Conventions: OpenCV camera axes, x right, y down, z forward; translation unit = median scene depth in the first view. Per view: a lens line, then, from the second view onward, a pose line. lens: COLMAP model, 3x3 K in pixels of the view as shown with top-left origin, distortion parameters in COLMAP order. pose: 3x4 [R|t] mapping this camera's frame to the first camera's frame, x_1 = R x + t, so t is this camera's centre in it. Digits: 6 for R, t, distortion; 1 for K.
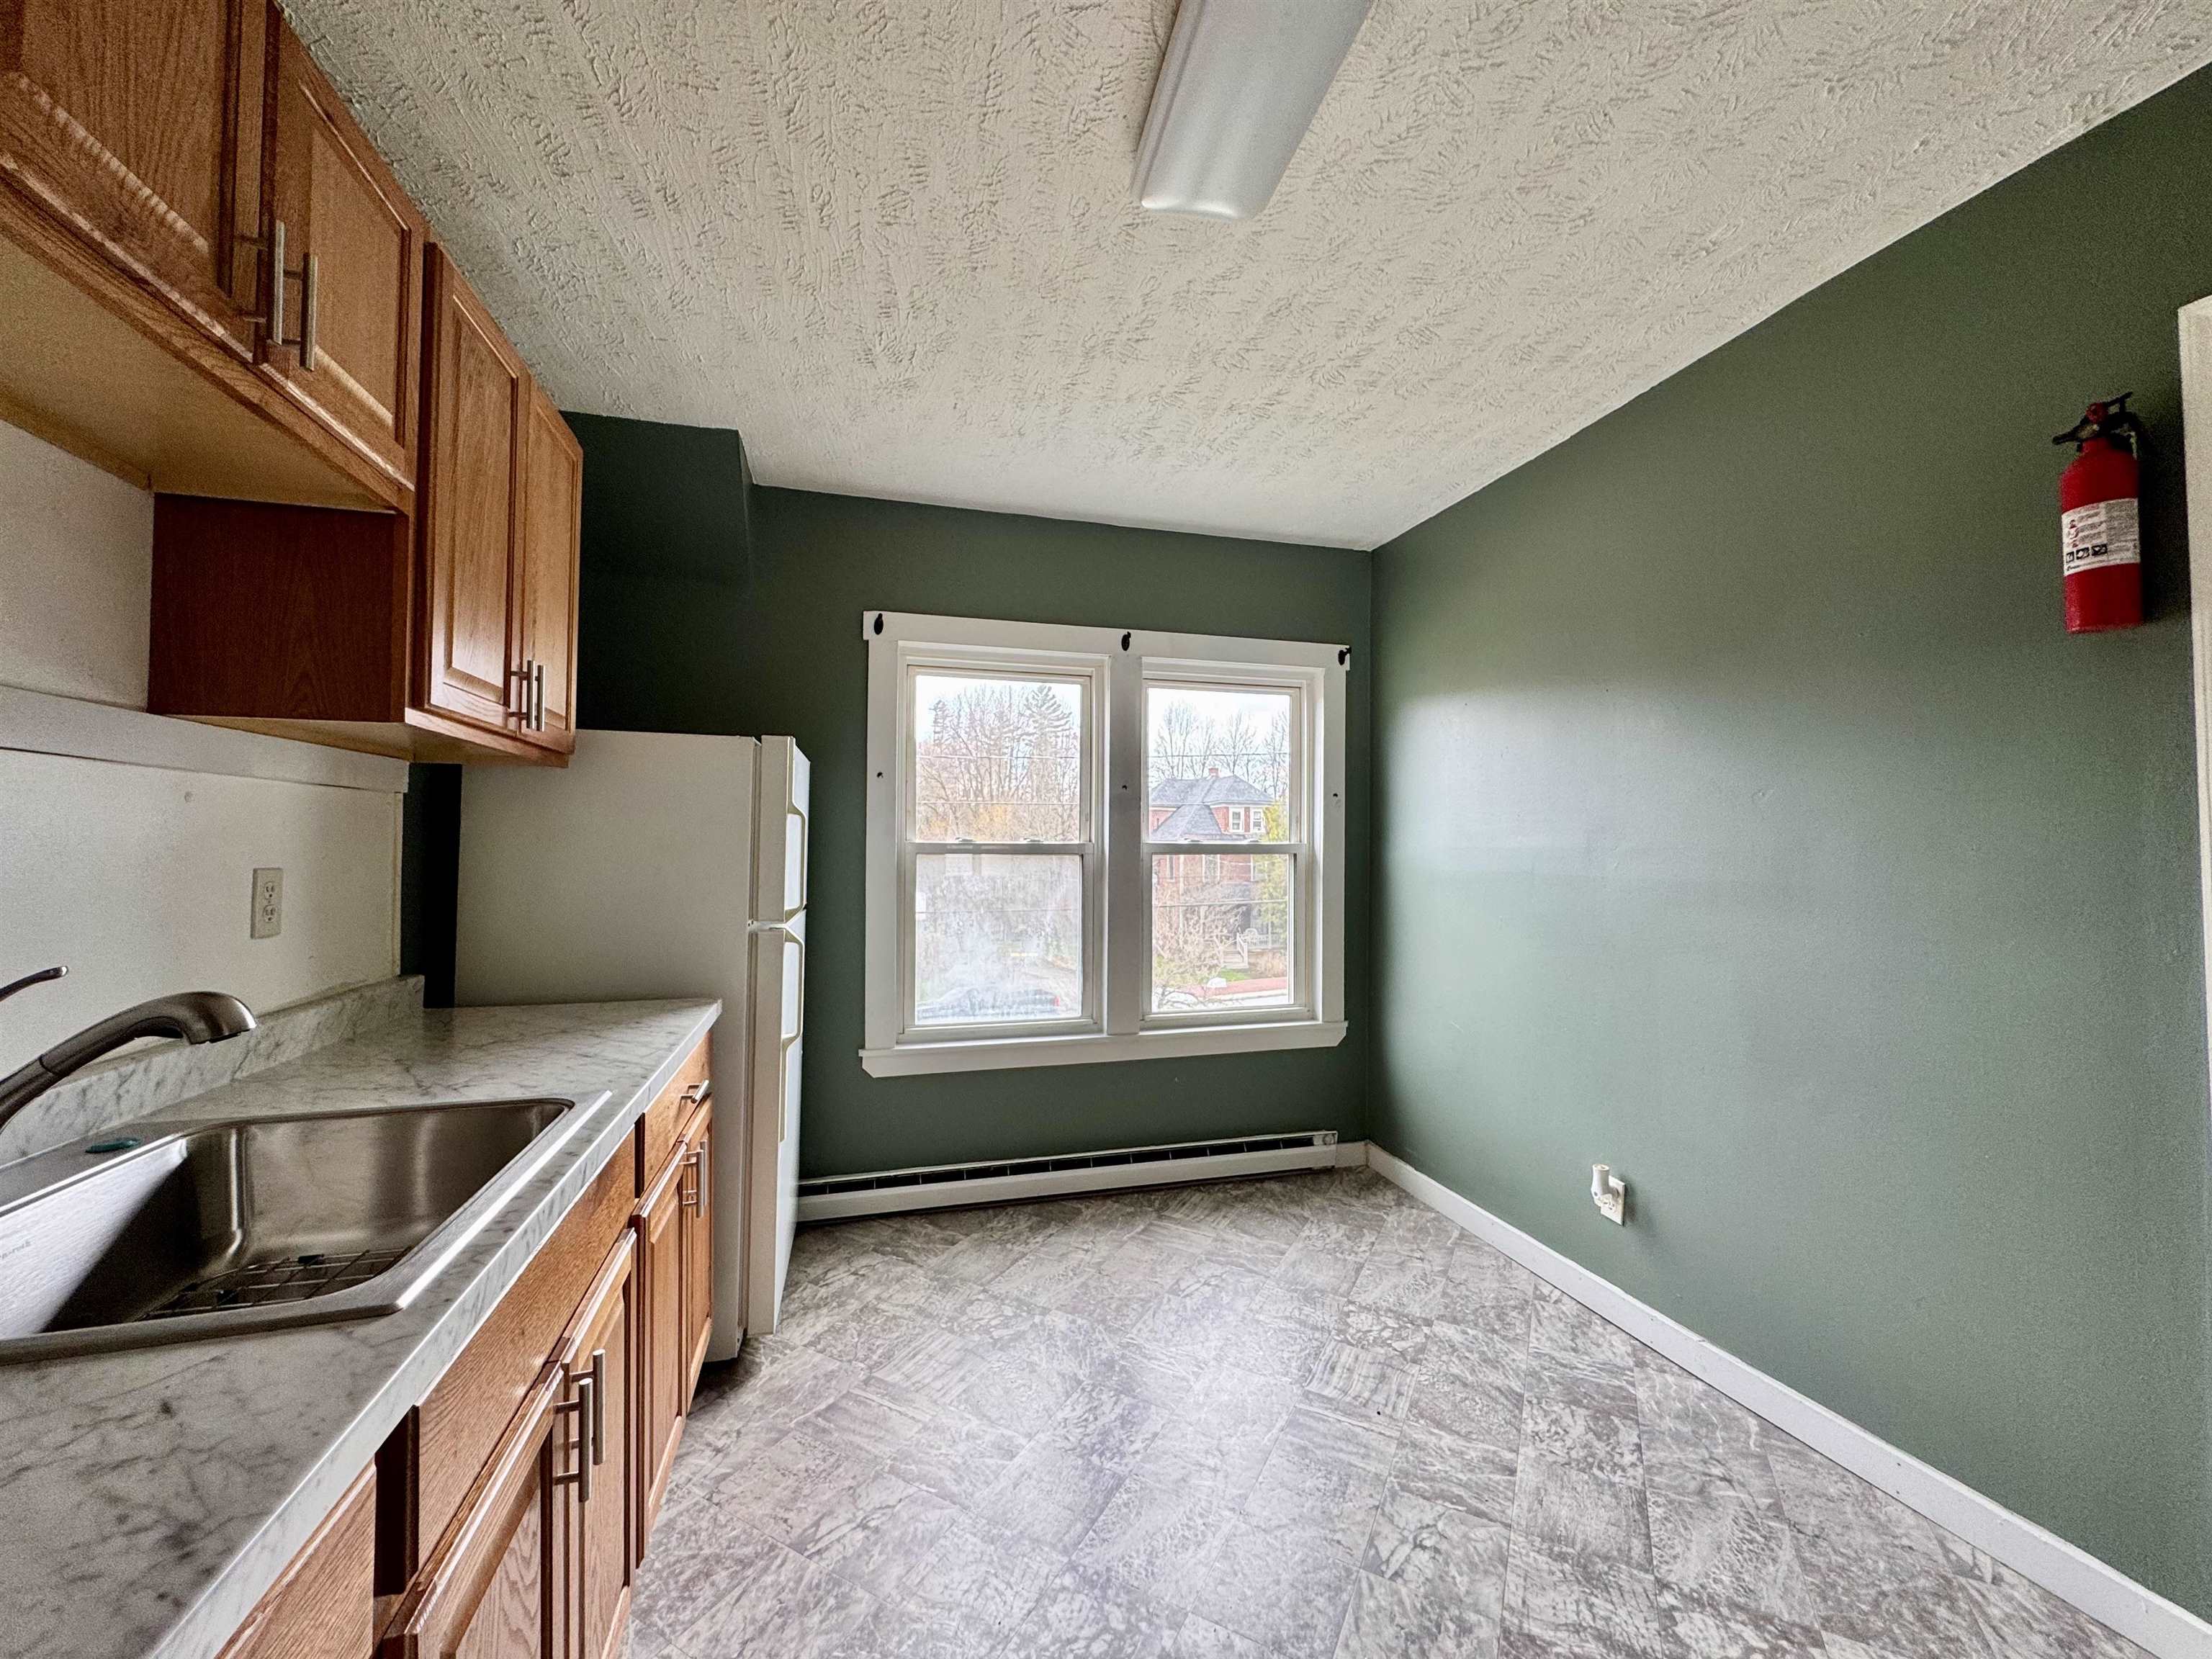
lens RADIAL K [[868.3, 0, 1102.0], [0, 868.3, 836.2], [0, 0, 1]] dist [0.002645, -0.000881]
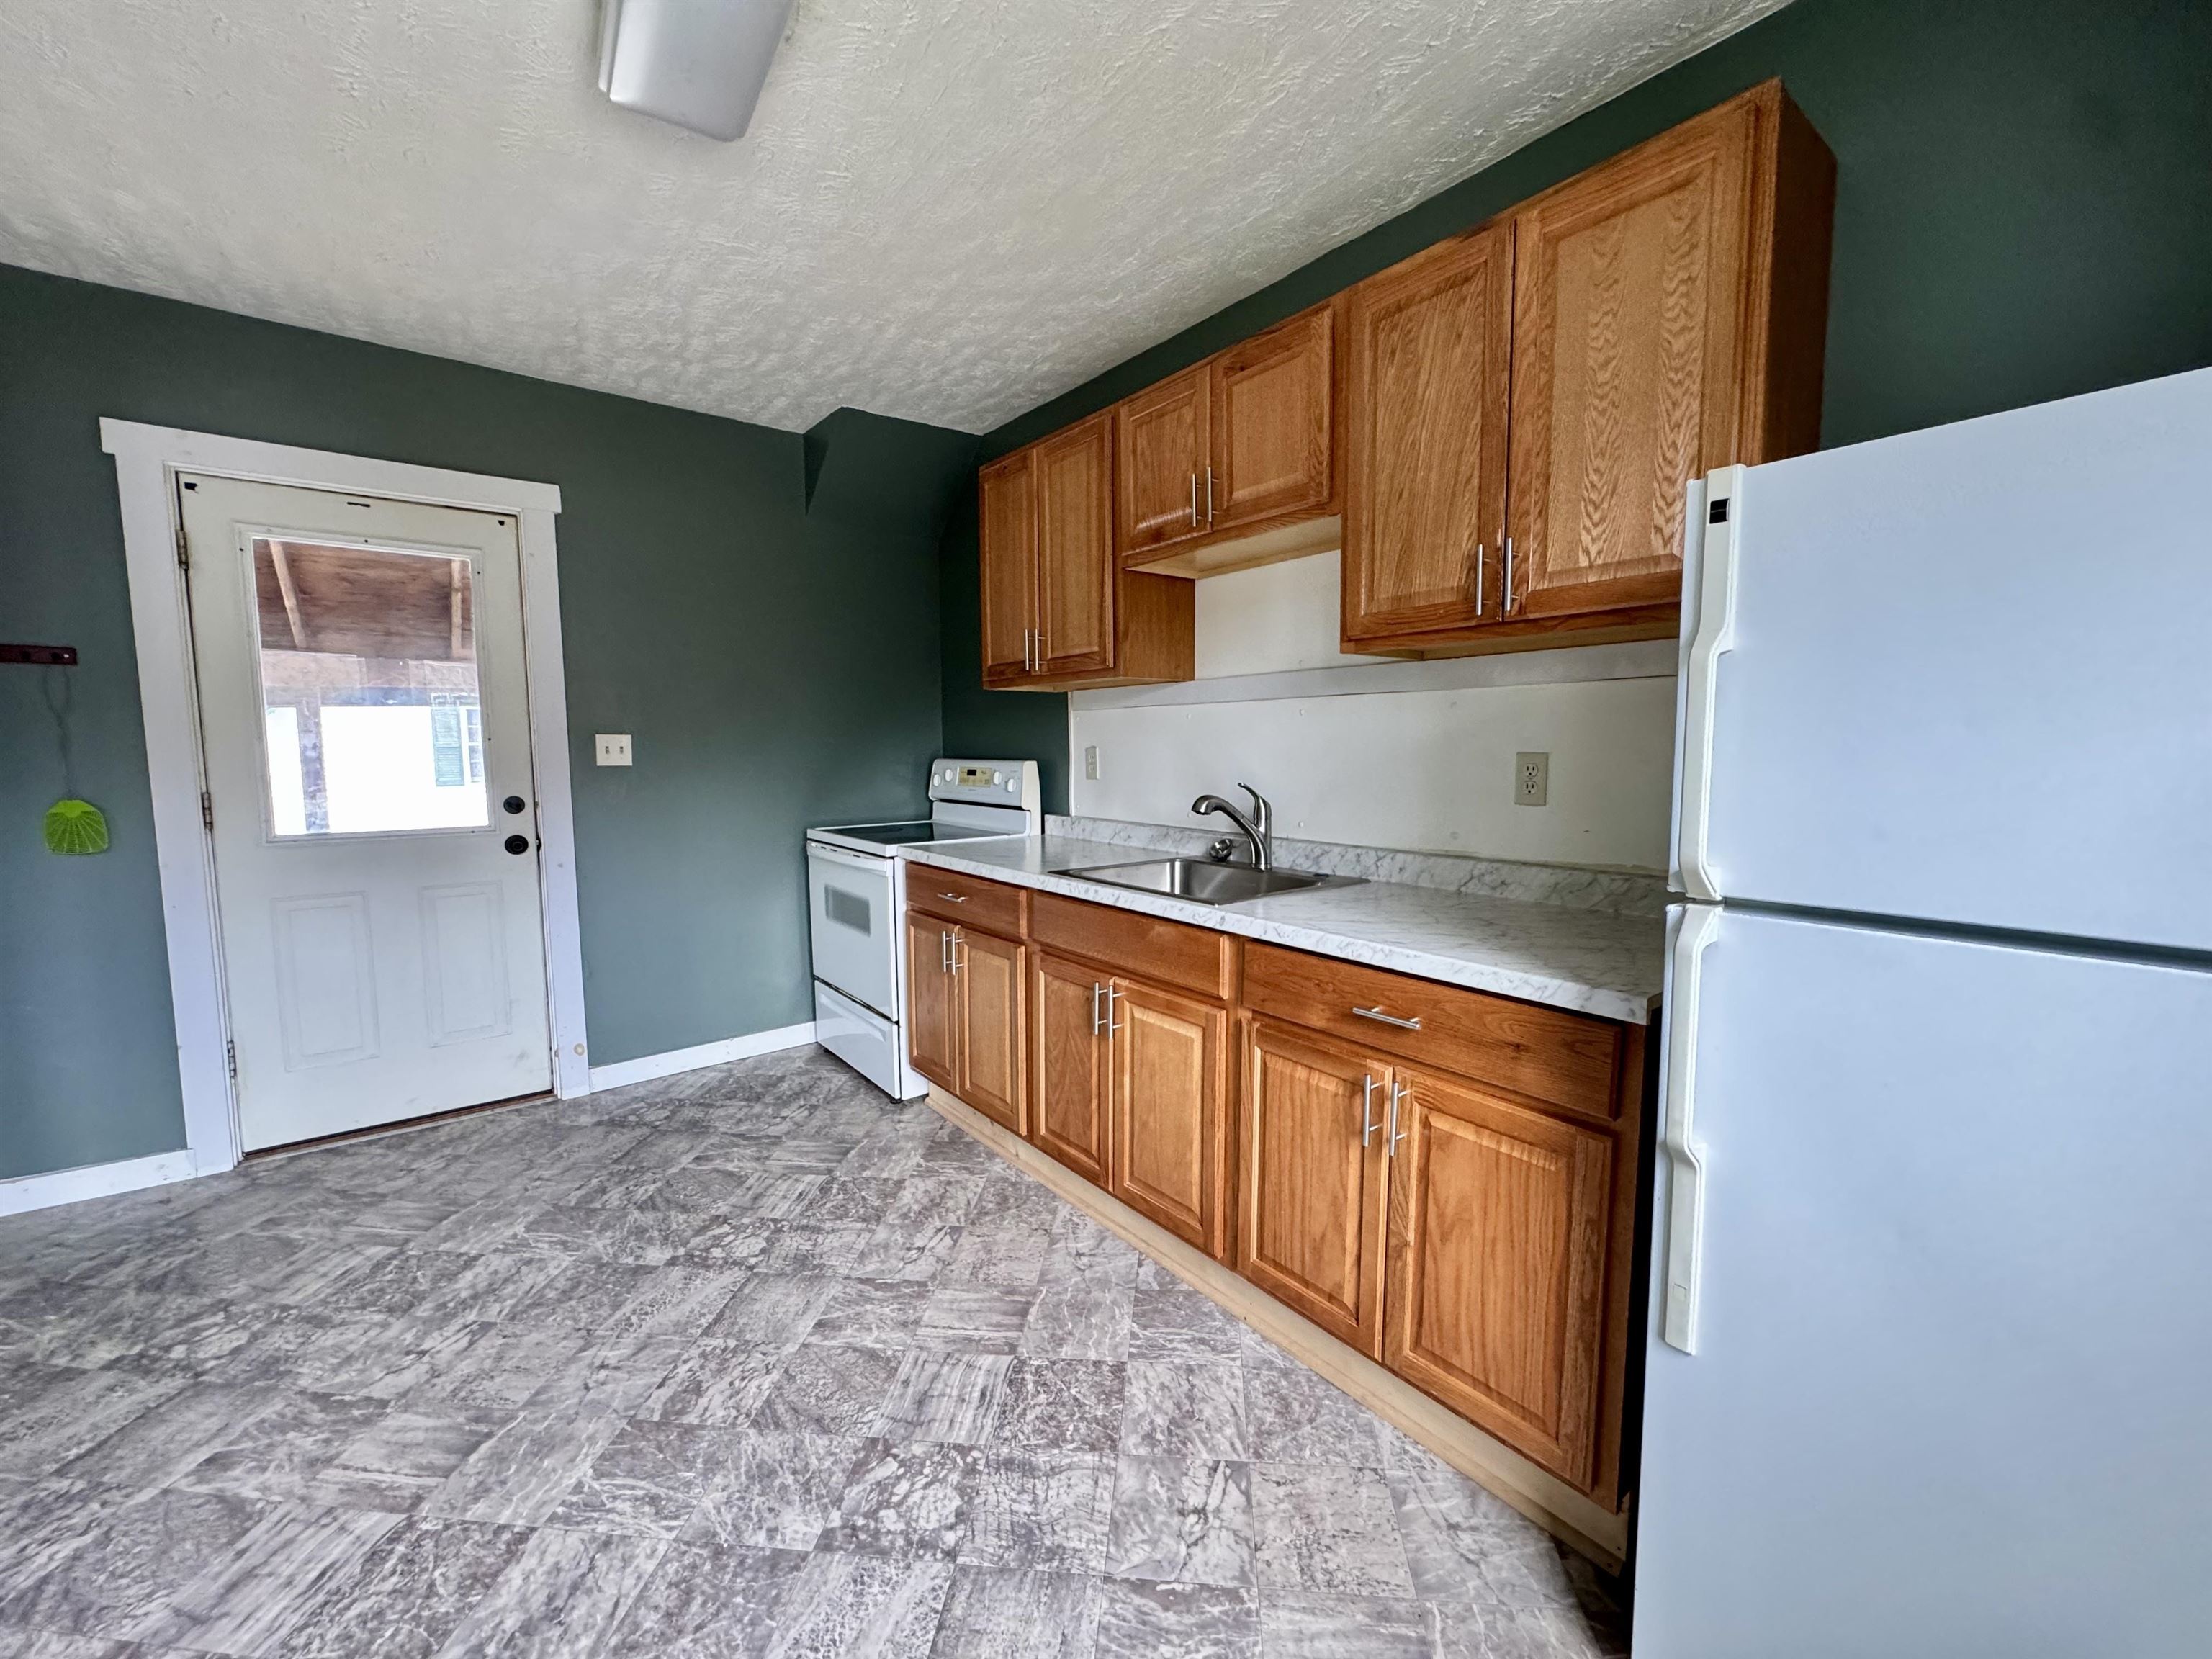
lens RADIAL K [[868.3, 0, 1112.0], [0, 868.3, 829.3], [0, 0, 1]] dist [0.002645, -0.000881]
pose [[-0.918929, 0.071282, -0.387928, 0.617014], [0.044684, 0.996016, 0.077171, 0.045169], [0.391883, 0.053581, -0.918454, 1.448317]]
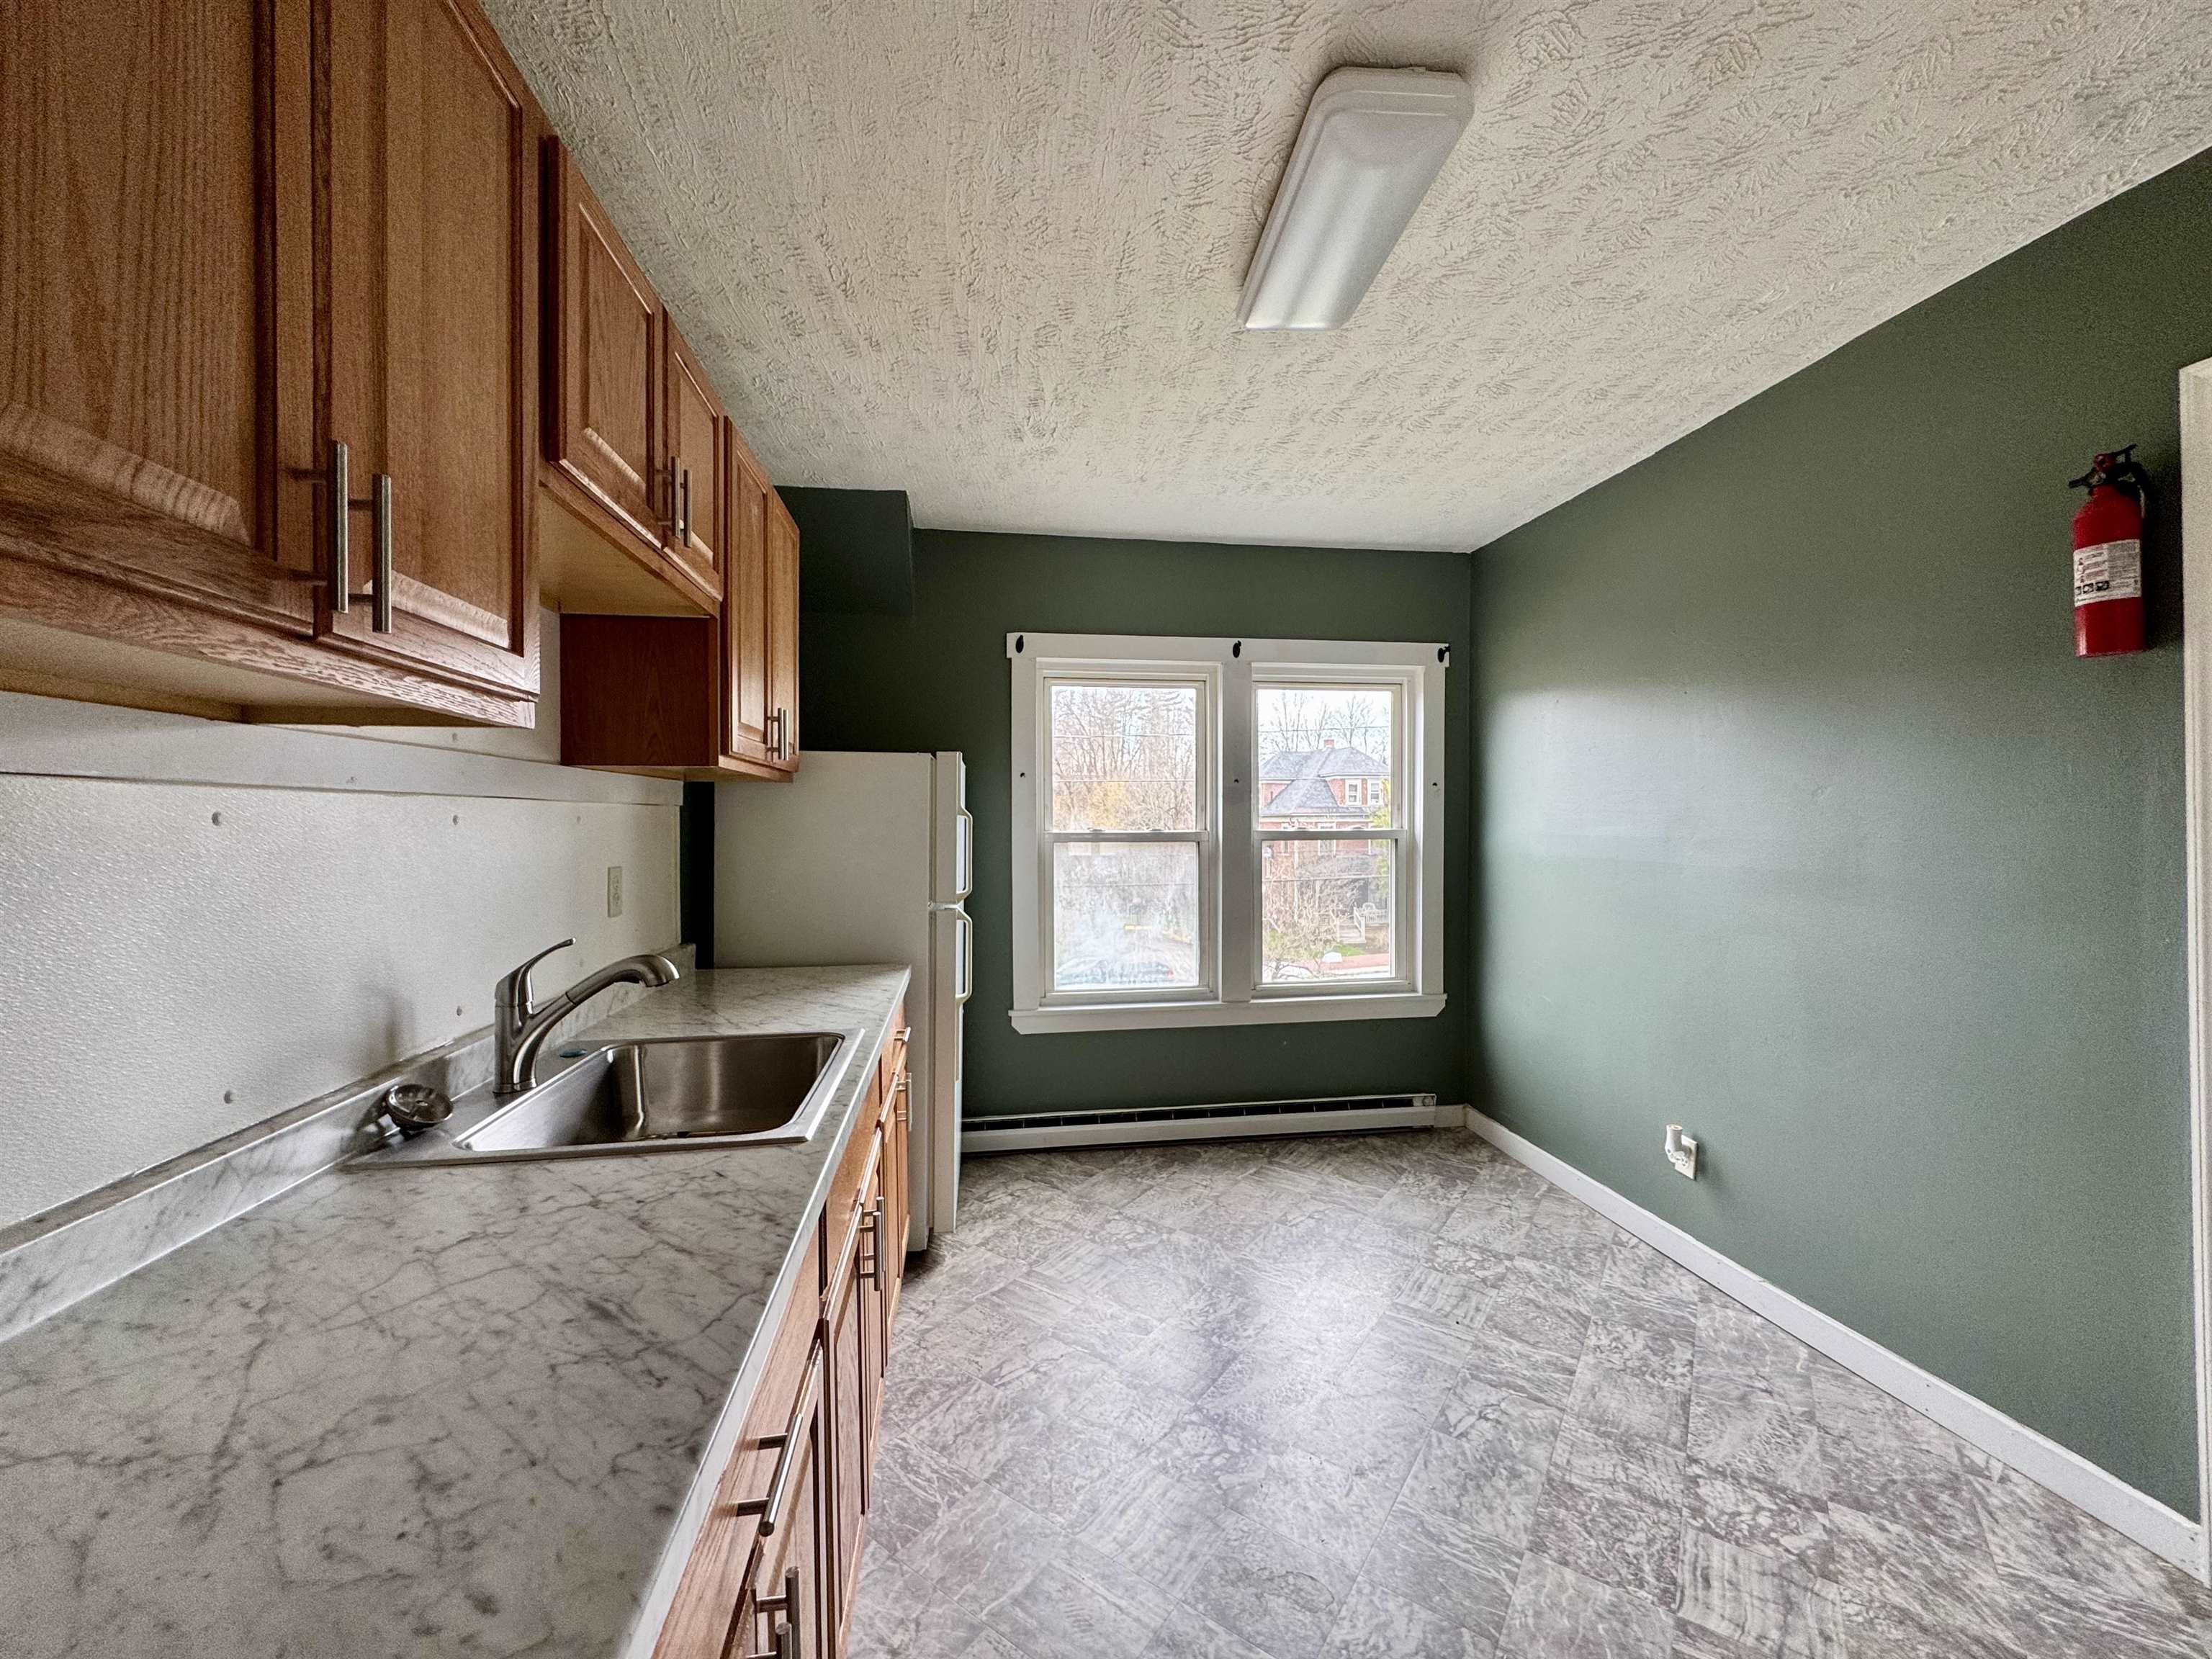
lens RADIAL K [[868.3, 0, 1102.5], [0, 868.3, 832.3], [0, 0, 1]] dist [0.002645, -0.000881]
pose [[0.991621, -0.006967, -0.128991, -0.001864], [0.010386, 0.999612, 0.025847, -0.035647], [0.128761, -0.026970, 0.991309, -0.213774]]
